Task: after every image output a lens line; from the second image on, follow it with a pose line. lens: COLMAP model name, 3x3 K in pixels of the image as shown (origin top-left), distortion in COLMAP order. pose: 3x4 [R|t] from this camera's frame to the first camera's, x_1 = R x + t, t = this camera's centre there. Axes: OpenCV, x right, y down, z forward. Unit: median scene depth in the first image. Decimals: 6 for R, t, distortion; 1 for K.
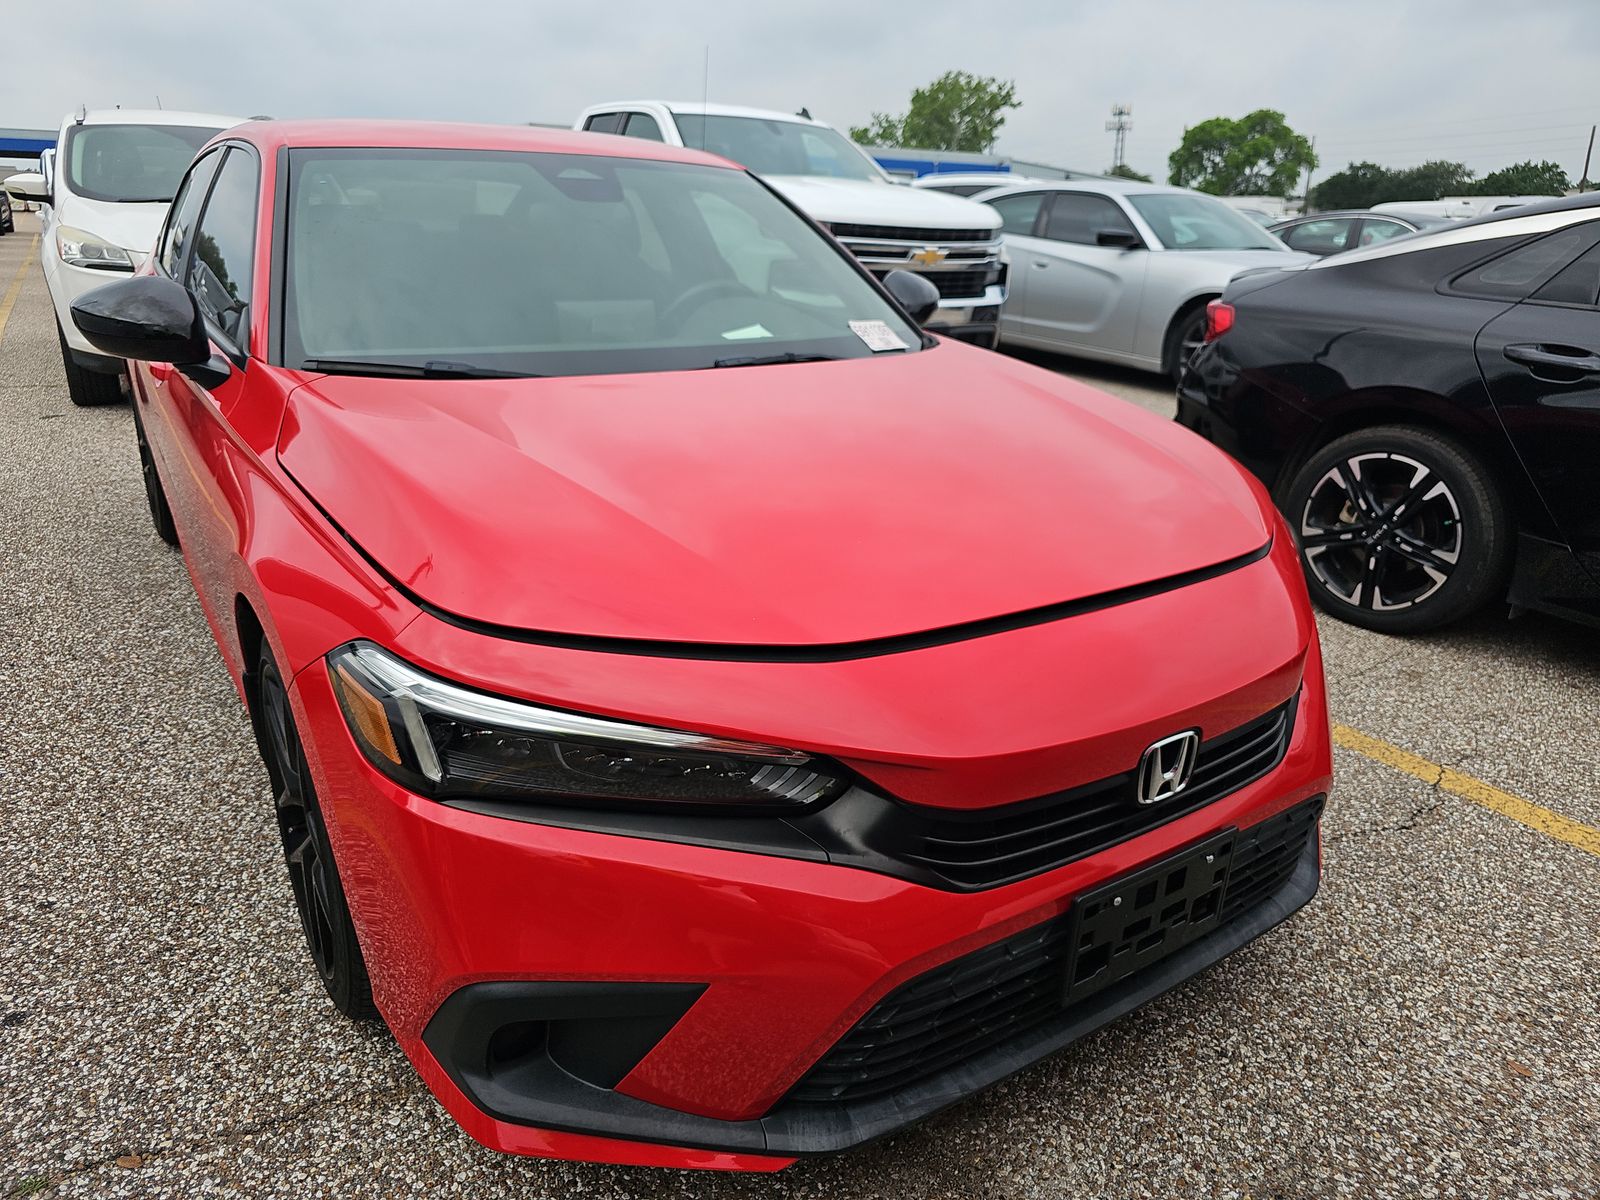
lens RADIAL K [[1135.7, 0, 800.0], [0, 1135.7, 600.0], [0, 0, 1]] dist [0.018820, -0.009605]
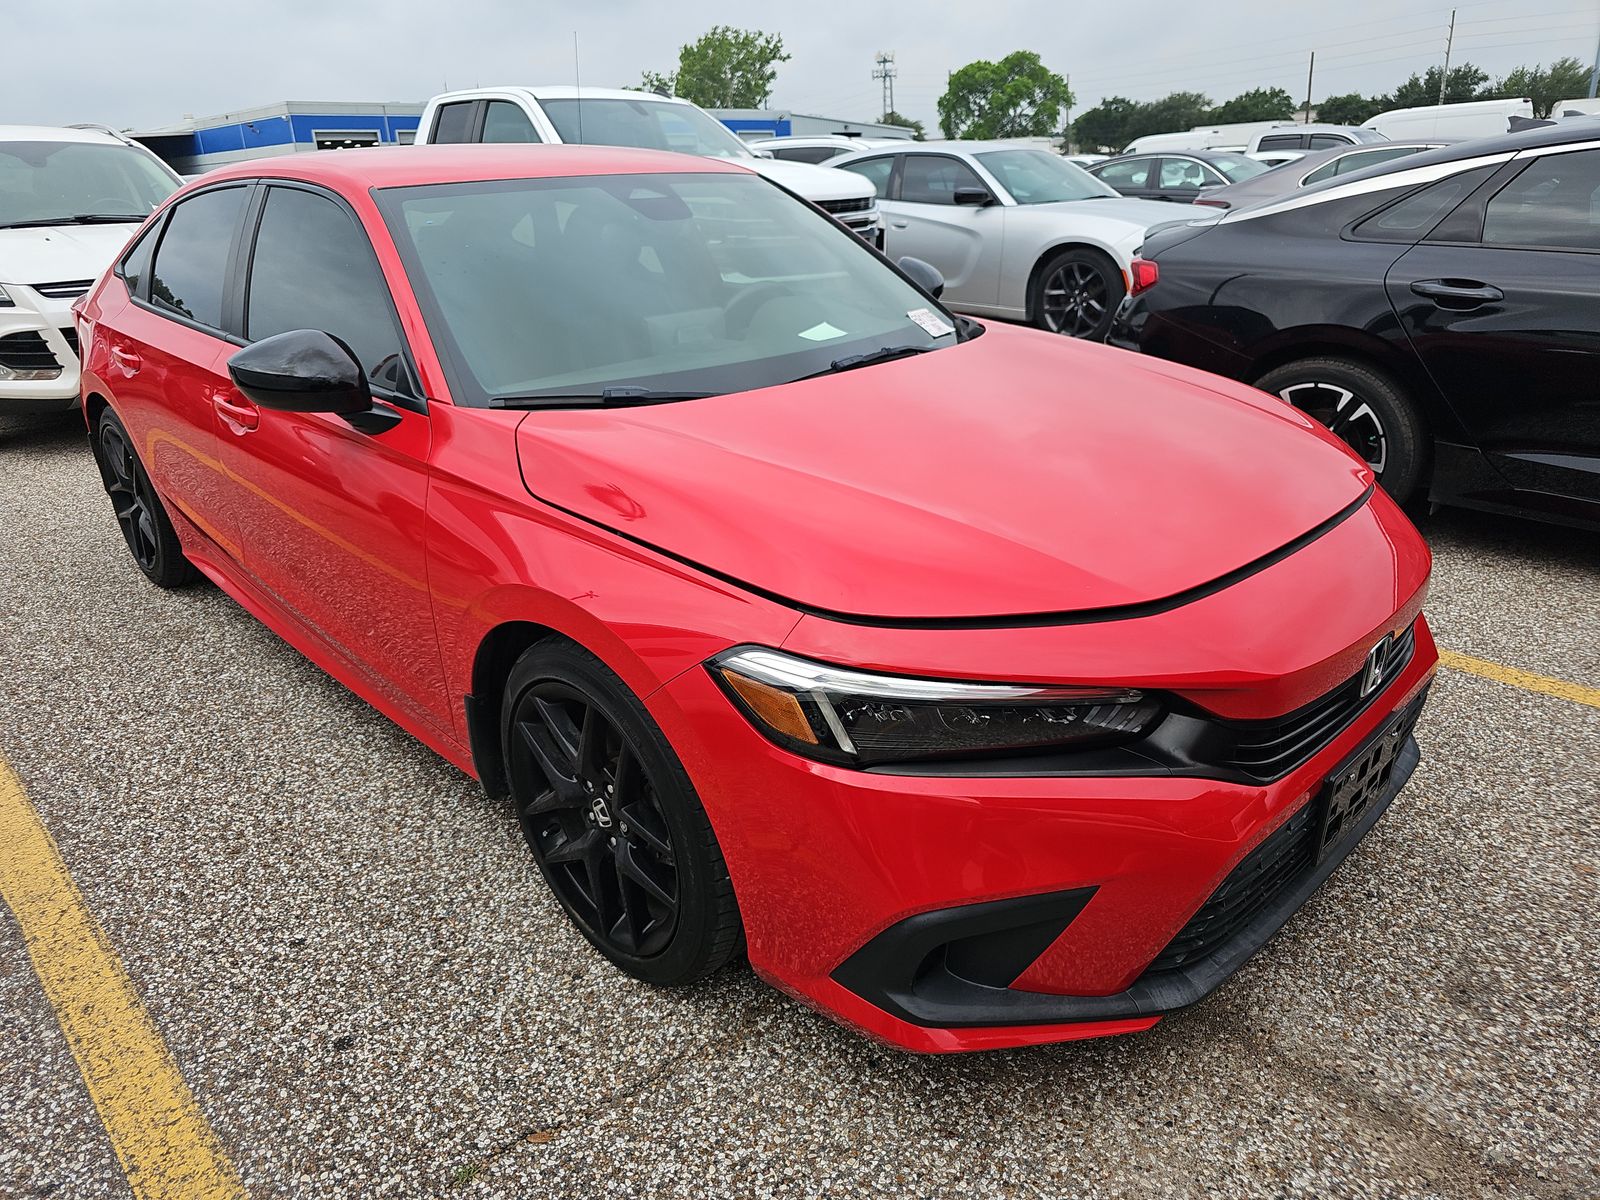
lens RADIAL K [[1125.3, 0, 800.0], [0, 1125.3, 600.0], [0, 0, 1]] dist [0.040267, -0.031544]
pose [[0.980770, -0.121140, 0.153020, -0.337655], [0.115759, 0.992319, 0.043627, -0.036985], [-0.157130, -0.025075, 0.987260, -0.091337]]
